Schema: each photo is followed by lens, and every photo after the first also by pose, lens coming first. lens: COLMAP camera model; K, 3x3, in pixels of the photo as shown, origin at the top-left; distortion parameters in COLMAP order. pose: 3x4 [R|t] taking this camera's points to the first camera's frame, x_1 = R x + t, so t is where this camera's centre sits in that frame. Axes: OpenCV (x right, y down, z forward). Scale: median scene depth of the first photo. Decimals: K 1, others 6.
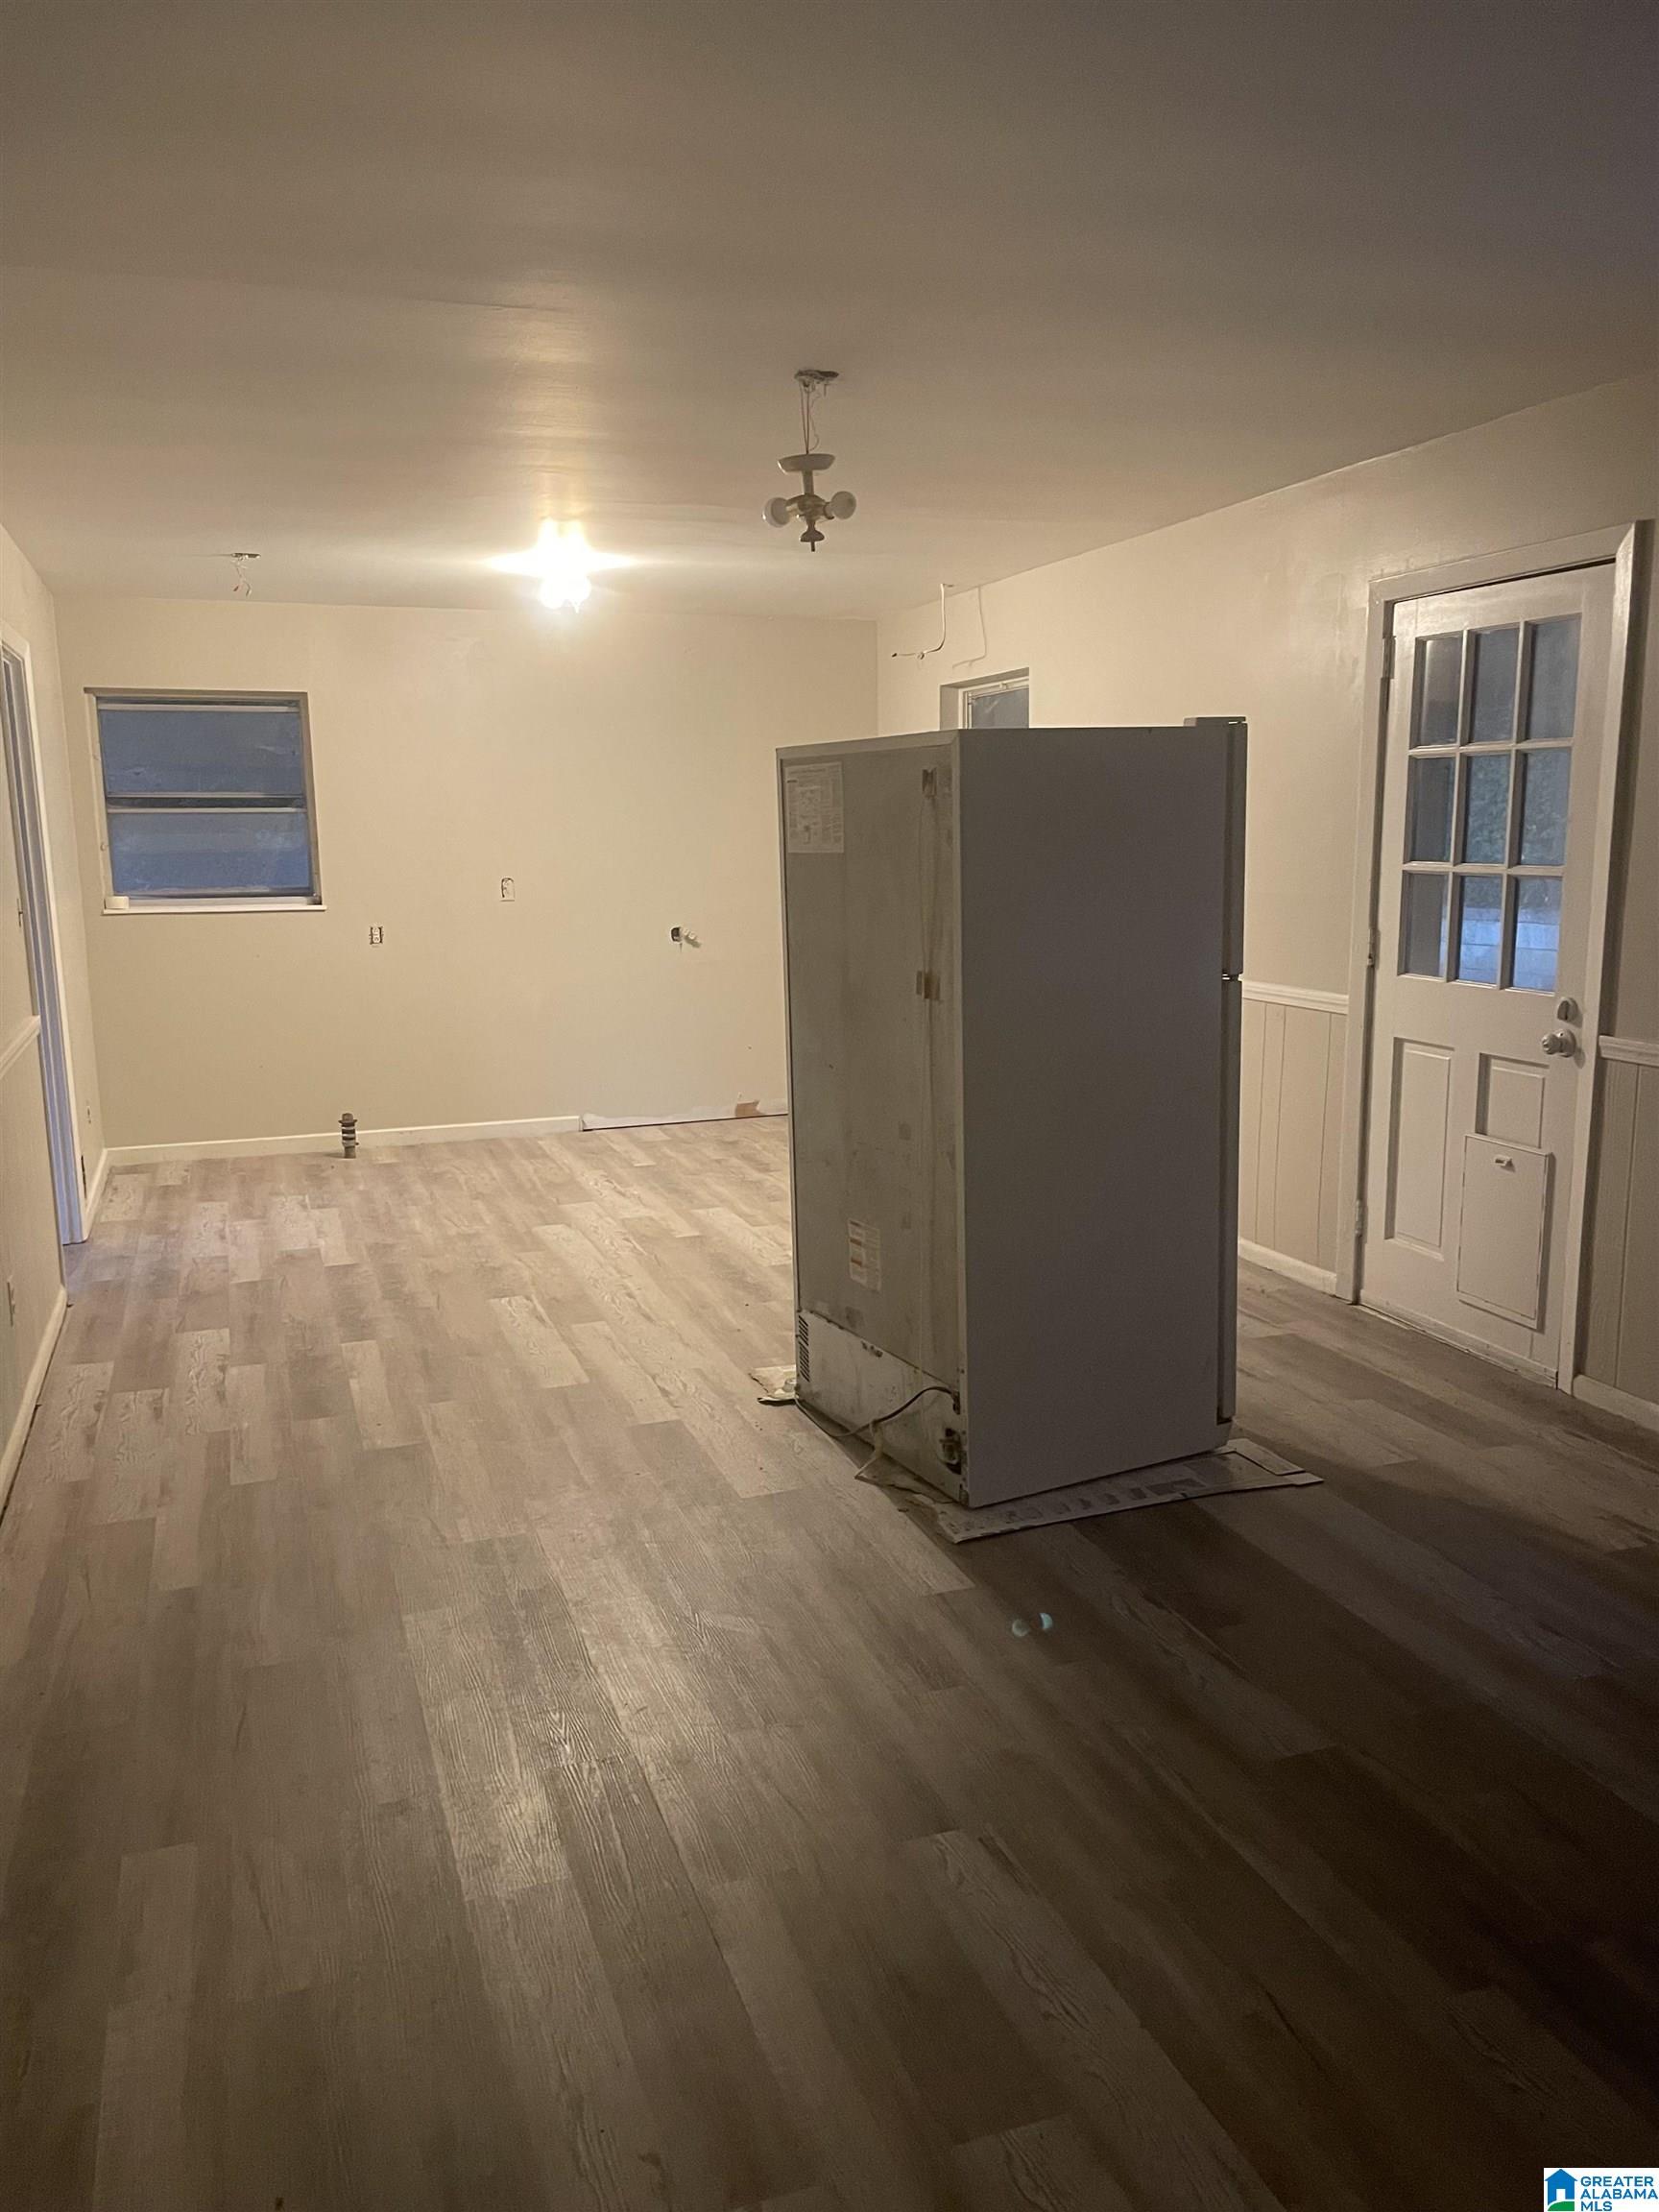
lens RADIAL K [[1690.9, 0, 809.5], [0, 1690.9, 1082.3], [0, 0, 1]] dist [0.090805, -0.112670]
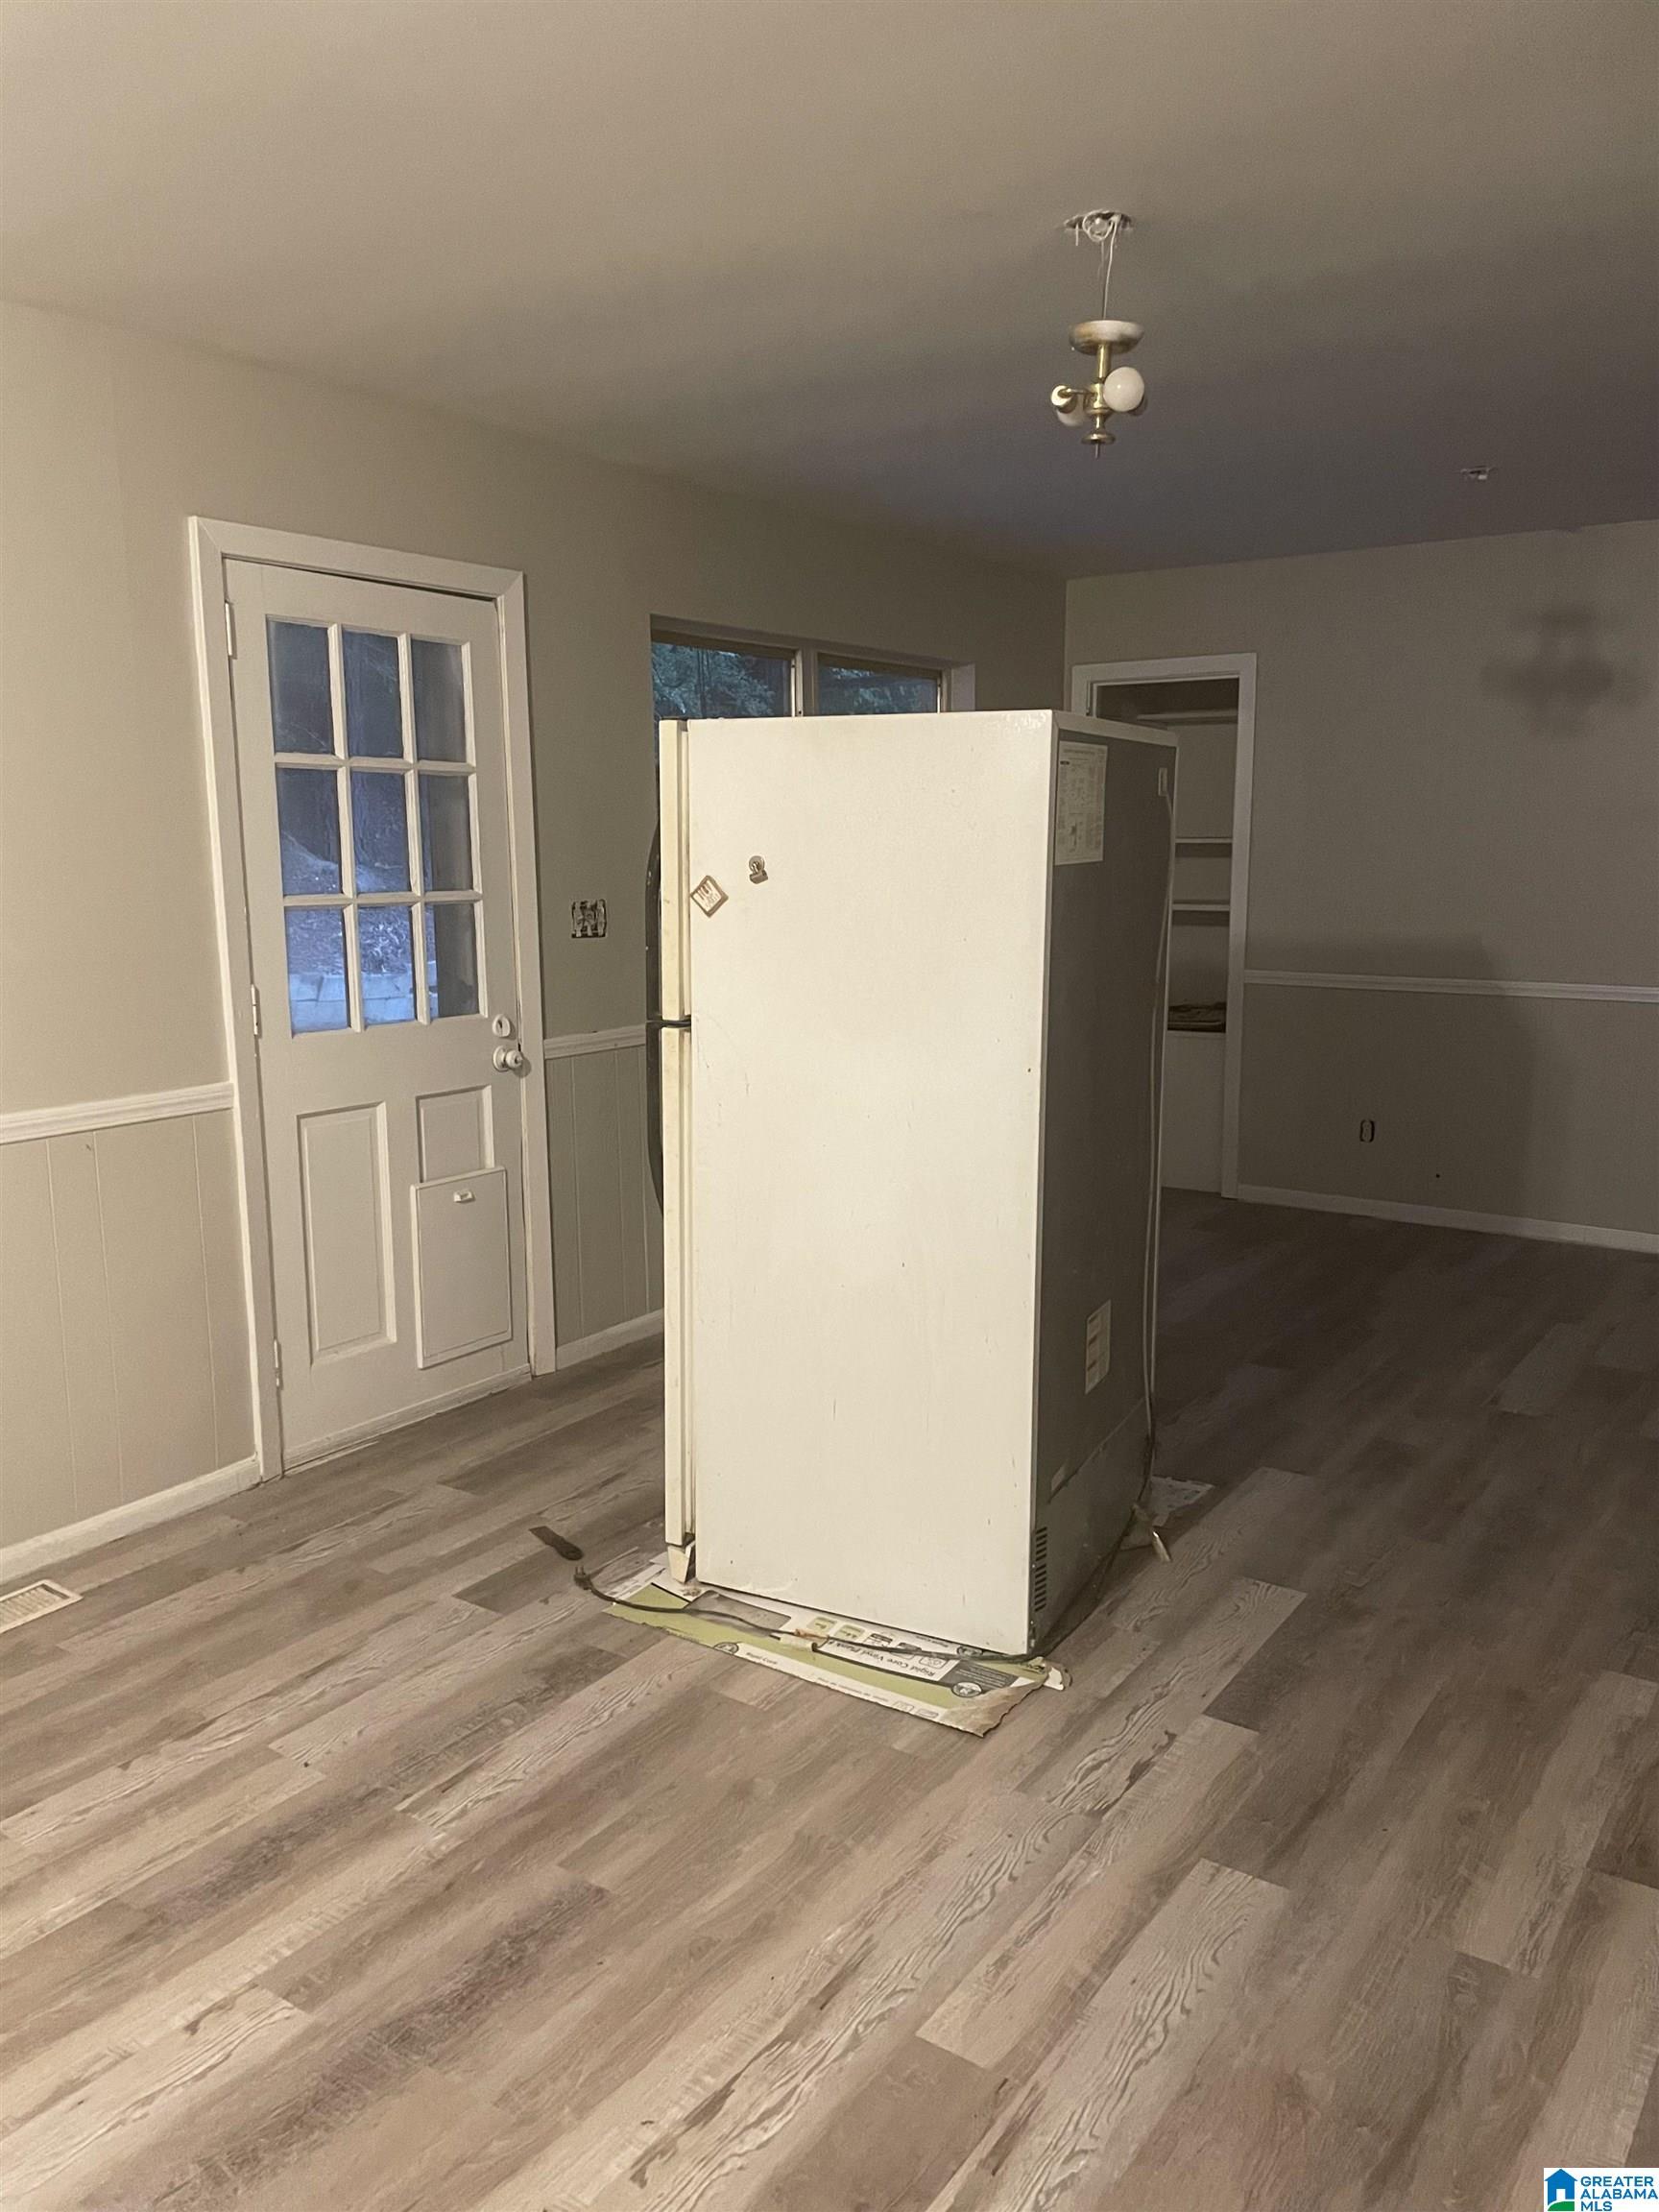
lens RADIAL K [[1690.9, 0, 788.0], [0, 1690.9, 1115.0], [0, 0, 1]] dist [0.090805, -0.112670]
pose [[-0.586730, -0.110370, 0.802225, -0.456361], [0.143460, 0.960831, 0.237115, -0.193705], [-0.796973, 0.254210, -0.547915, 1.328688]]
